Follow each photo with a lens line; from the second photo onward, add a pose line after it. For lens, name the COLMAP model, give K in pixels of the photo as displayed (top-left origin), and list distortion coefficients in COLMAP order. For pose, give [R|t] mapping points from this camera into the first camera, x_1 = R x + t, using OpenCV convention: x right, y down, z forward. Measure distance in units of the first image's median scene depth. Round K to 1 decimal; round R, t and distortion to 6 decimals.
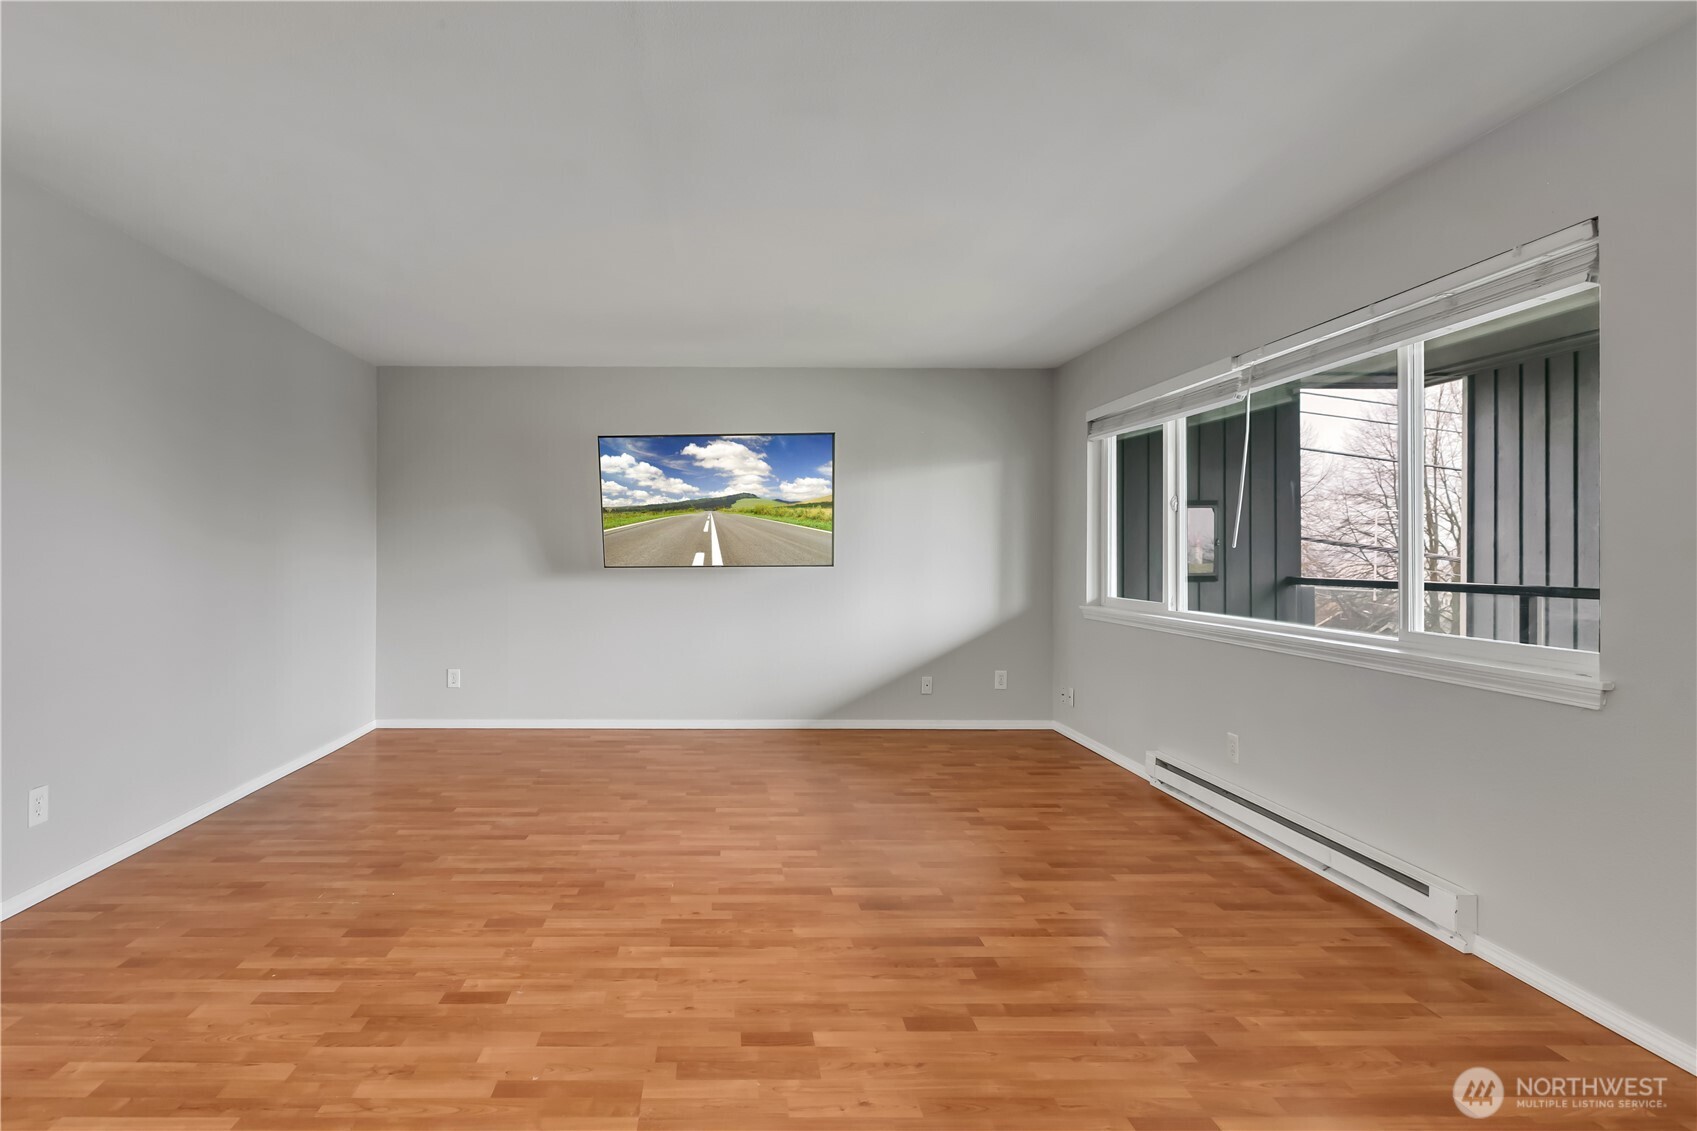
lens RADIAL K [[819.0, 0, 703.1], [0, 819.0, 559.8], [0, 0, 1]] dist [0.001053, 0.000292]
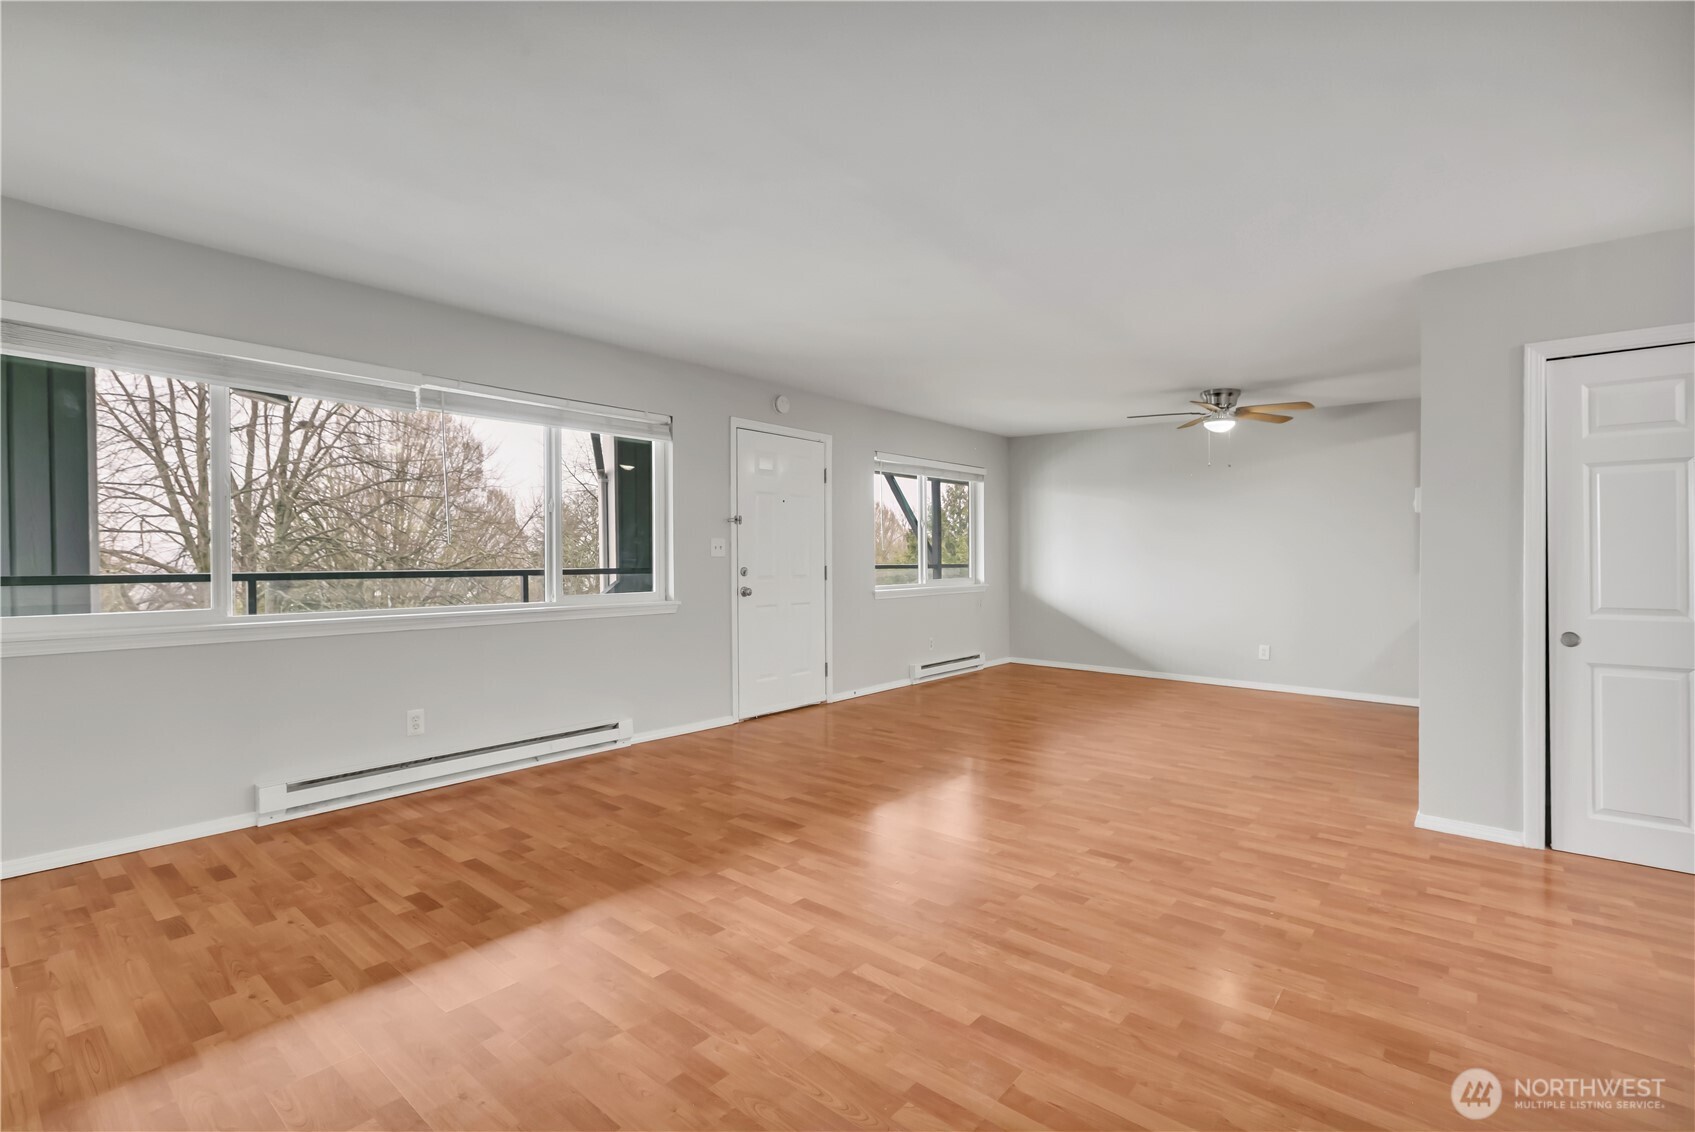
lens RADIAL K [[770.1, 0, 844.4], [0, 770.1, 554.8], [0, 0, 1]] dist [-0.000253, -0.000250]
pose [[-0.767410, -0.010960, 0.641064, -0.663733], [-0.006160, 0.999934, 0.009721, -0.020257], [-0.641128, 0.003511, -0.767426, 1.974509]]
